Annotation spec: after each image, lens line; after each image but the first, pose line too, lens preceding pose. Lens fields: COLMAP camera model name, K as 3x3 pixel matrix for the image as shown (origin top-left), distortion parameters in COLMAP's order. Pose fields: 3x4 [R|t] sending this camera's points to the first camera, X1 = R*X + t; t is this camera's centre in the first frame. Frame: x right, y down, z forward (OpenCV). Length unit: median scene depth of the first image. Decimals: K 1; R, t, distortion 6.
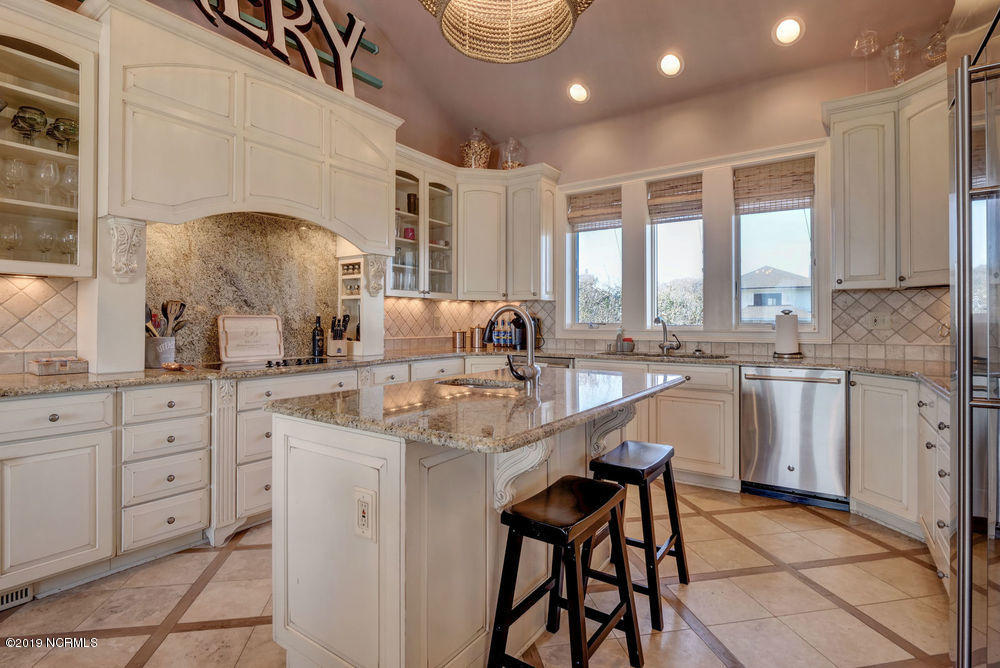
lens RADIAL K [[494.8, 0, 501.9], [0, 494.8, 314.2], [0, 0, 1]] dist [0.015702, -0.000146]
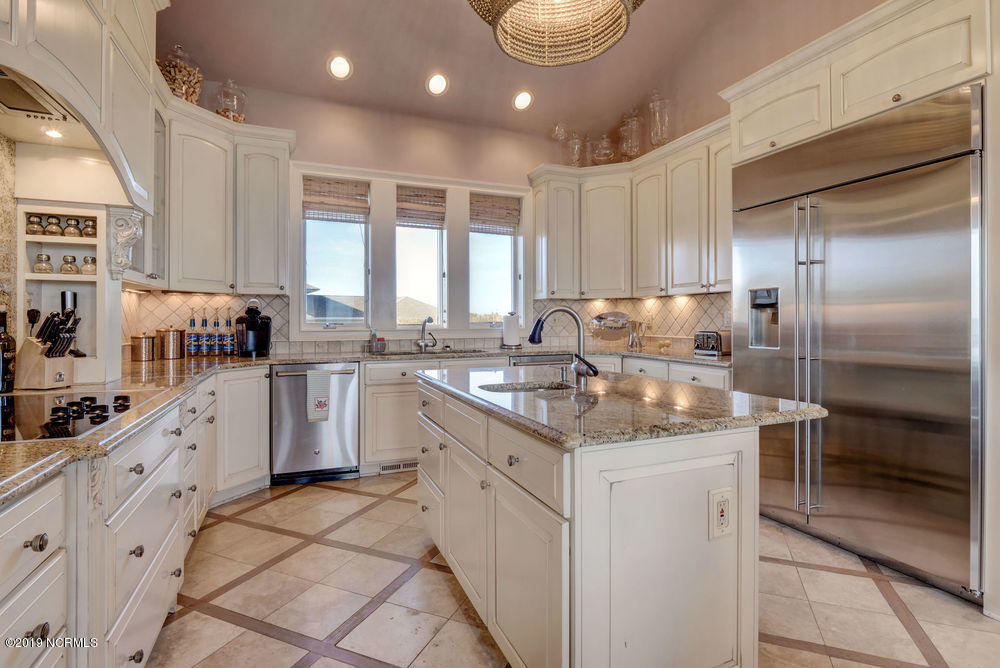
lens RADIAL K [[483.5, 0, 499.4], [0, 483.5, 321.5], [0, 0, 1]] dist [-0.013042, -0.000368]
pose [[0.548423, -0.002405, 0.836198, -0.419965], [-0.010875, 0.999891, 0.010008, 0.003190], [-0.836130, -0.014582, 0.548337, 0.274067]]
